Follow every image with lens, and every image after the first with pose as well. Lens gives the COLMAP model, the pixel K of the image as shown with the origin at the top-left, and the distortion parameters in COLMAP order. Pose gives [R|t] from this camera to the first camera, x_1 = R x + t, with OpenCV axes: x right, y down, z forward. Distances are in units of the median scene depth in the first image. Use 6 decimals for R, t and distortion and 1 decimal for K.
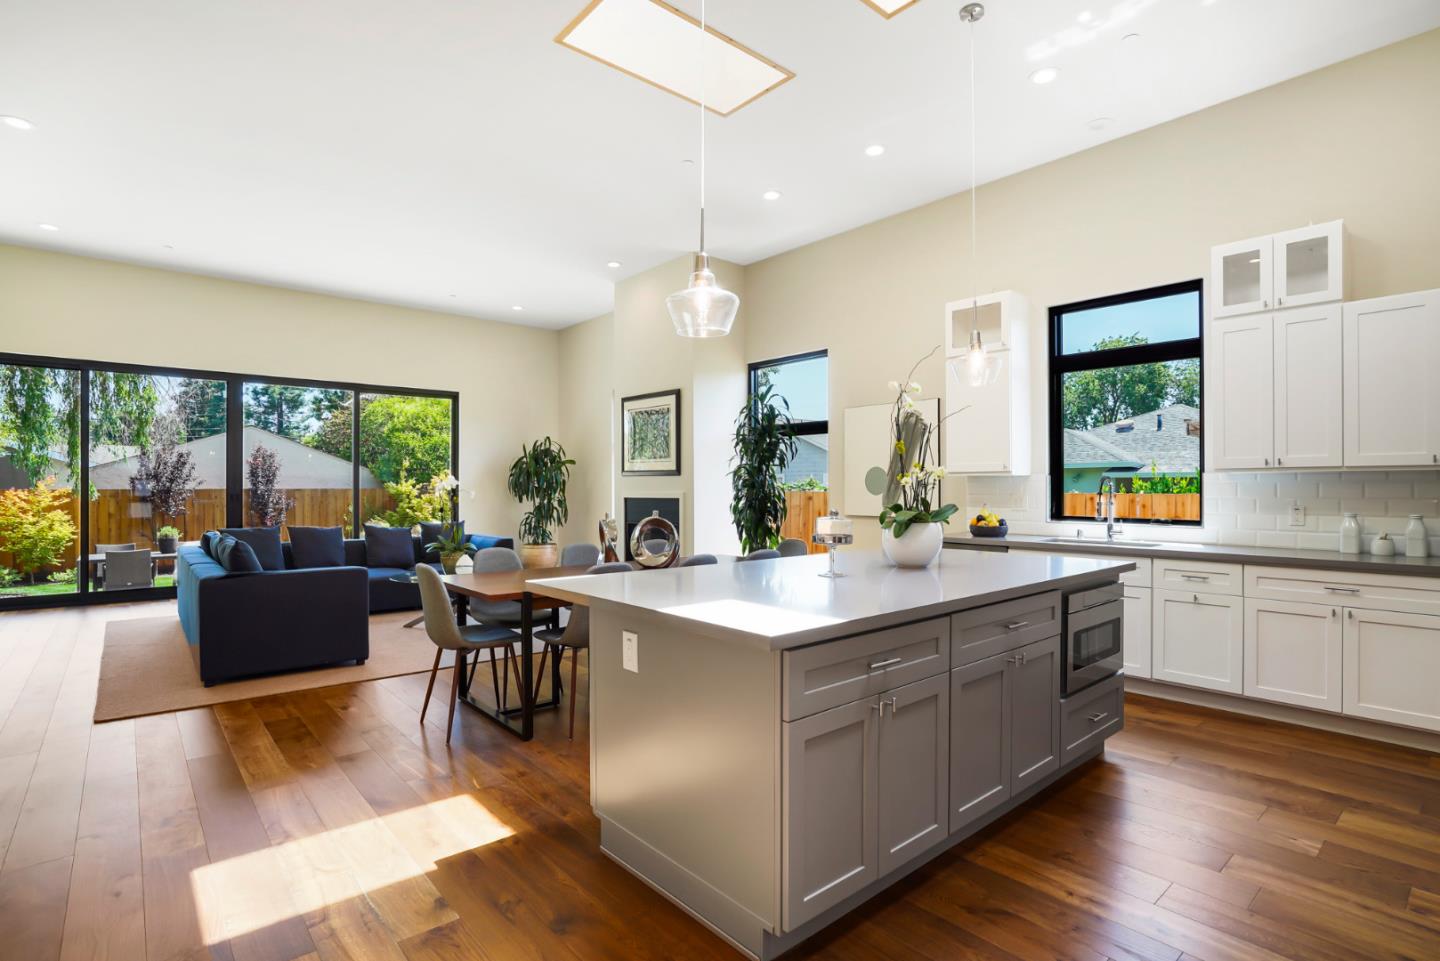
lens RADIAL K [[708.7, 0, 719.2], [0, 708.7, 488.7], [0, 0, 1]] dist [-0.060762, 0.030879]
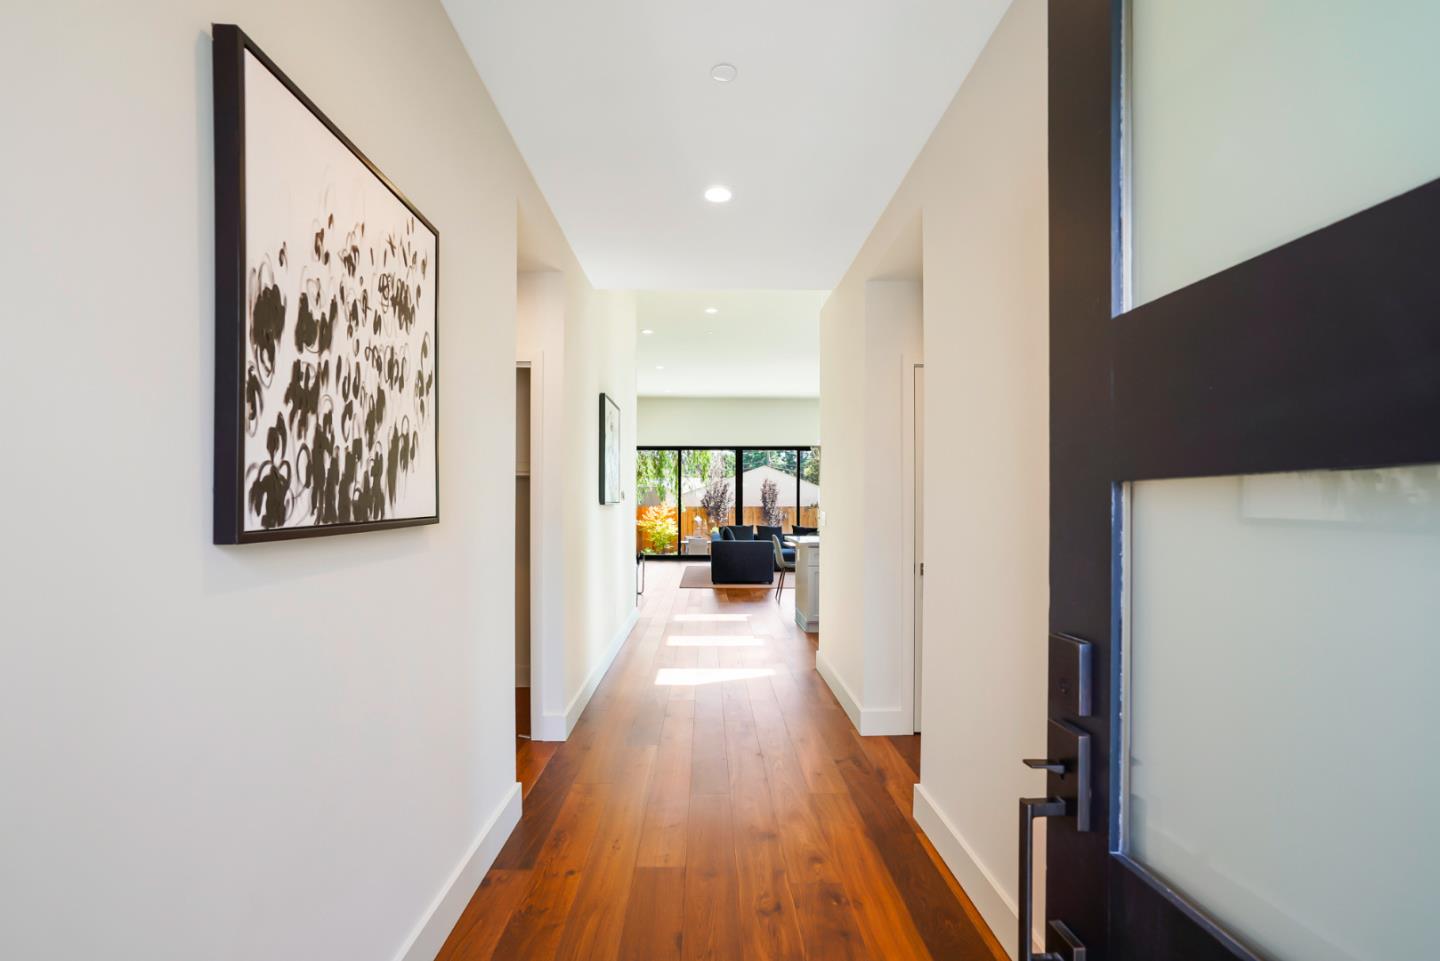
lens RADIAL K [[698.6, 0, 718.8], [0, 698.6, 486.2], [0, 0, 1]] dist [-0.054491, 0.022626]
pose [[0.767742, -0.015472, -0.640572, 0.424425], [-0.002693, 0.999622, -0.027373, -0.003394], [0.640753, 0.022741, 0.767410, -0.444977]]
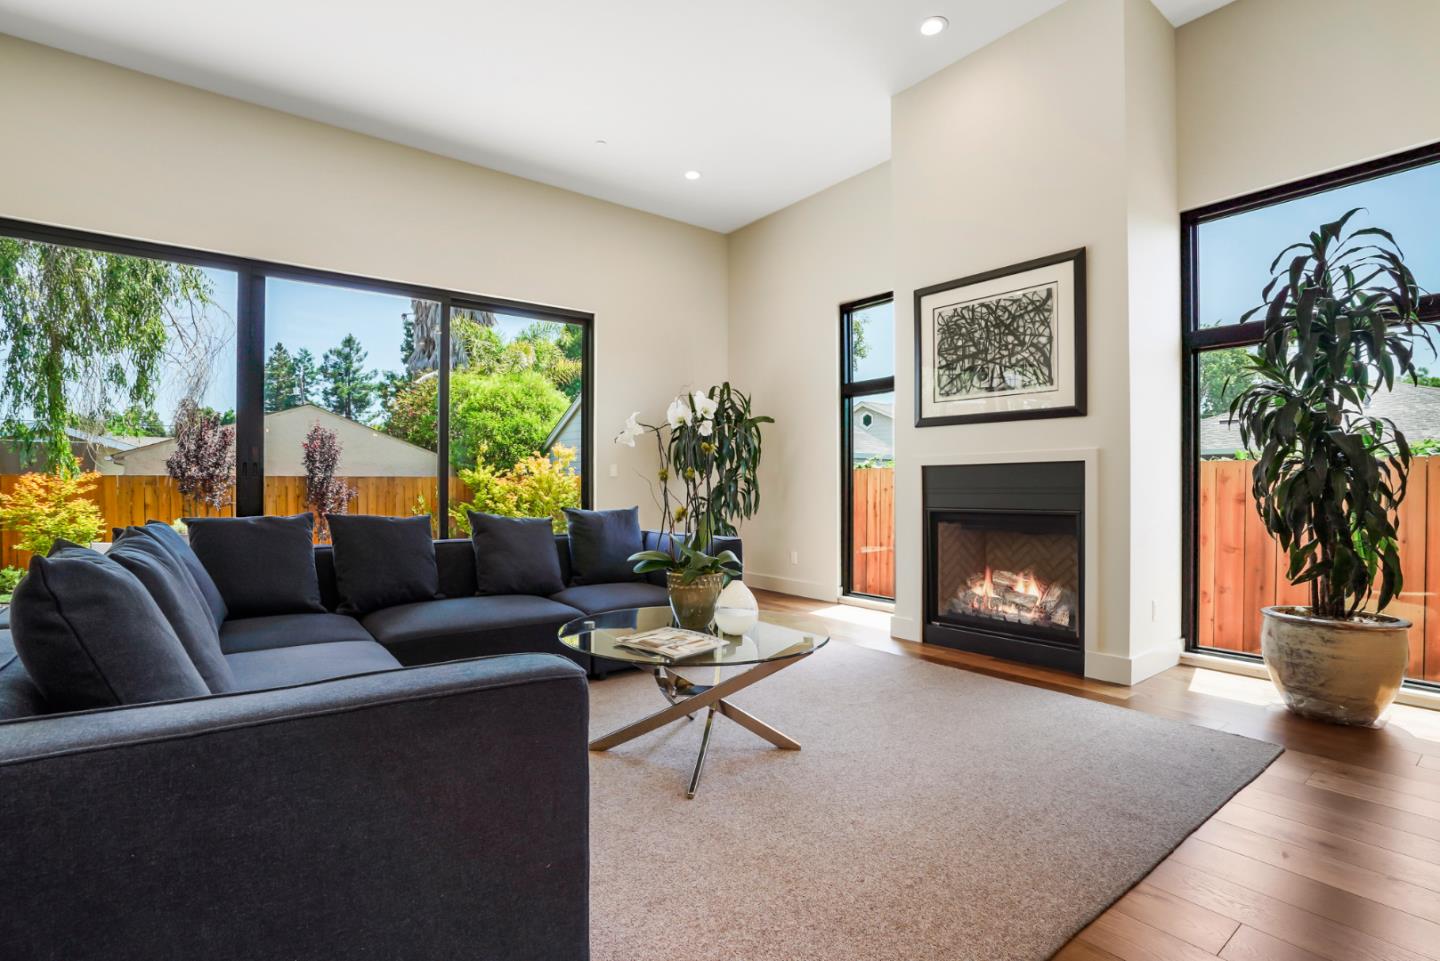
lens RADIAL K [[679.0, 0, 721.4], [0, 679.0, 489.2], [0, 0, 1]] dist [-0.067198, 0.027380]
pose [[0.998513, 0.000546, -0.054519, -0.213111], [-0.000367, 0.999995, 0.003290, 0.023691], [0.054521, -0.003265, 0.998507, 0.368025]]
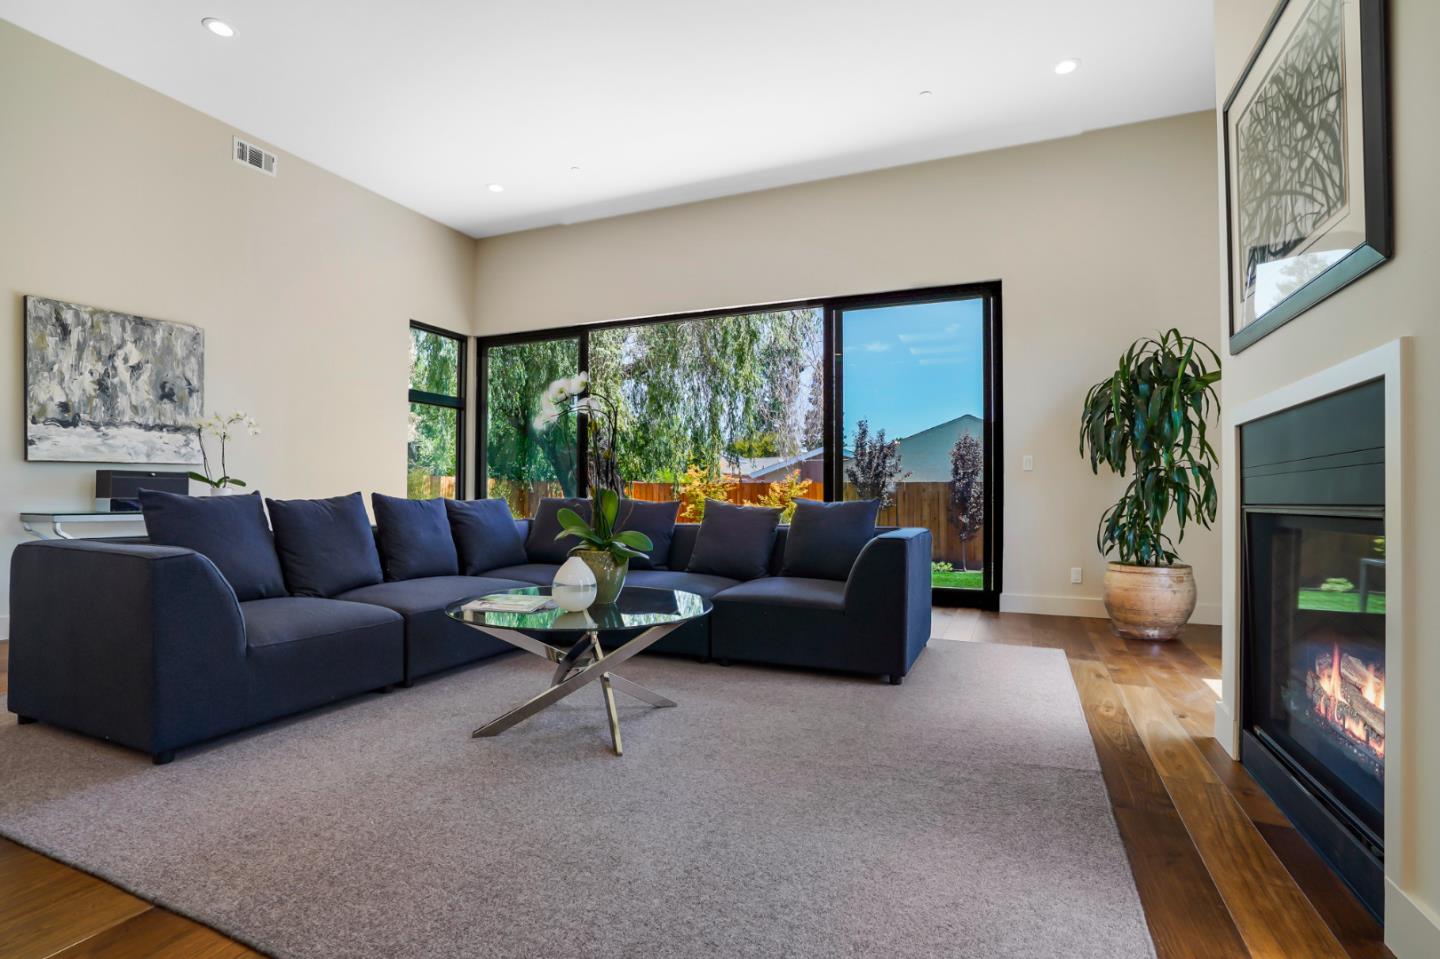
lens RADIAL K [[698.6, 0, 718.8], [0, 698.6, 485.2], [0, 0, 1]] dist [-0.054491, 0.022626]
pose [[0.437361, -0.010504, -0.899225, 0.023174], [-0.006591, 0.999867, -0.014885, 0.035126], [0.899262, 0.012437, 0.437233, 0.546595]]
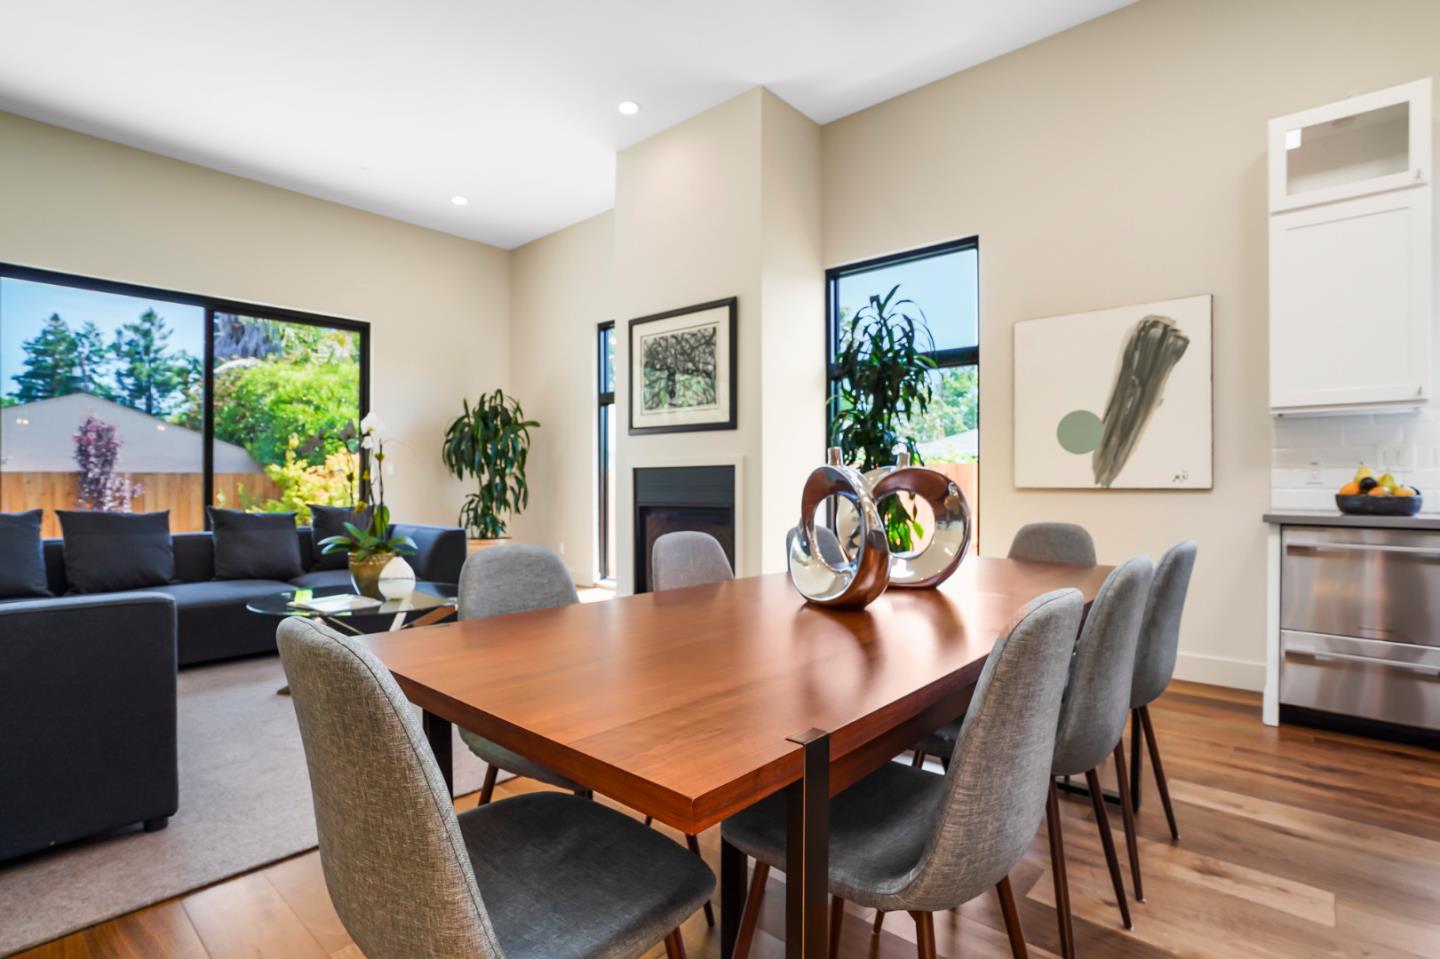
lens RADIAL K [[698.6, 0, 718.8], [0, 698.6, 485.2], [0, 0, 1]] dist [-0.054491, 0.022626]
pose [[0.991523, 0.000083, 0.129928, -0.112562], [-0.000497, 0.999995, 0.003155, 0.021901], [-0.129927, -0.003193, 0.991518, 0.267946]]
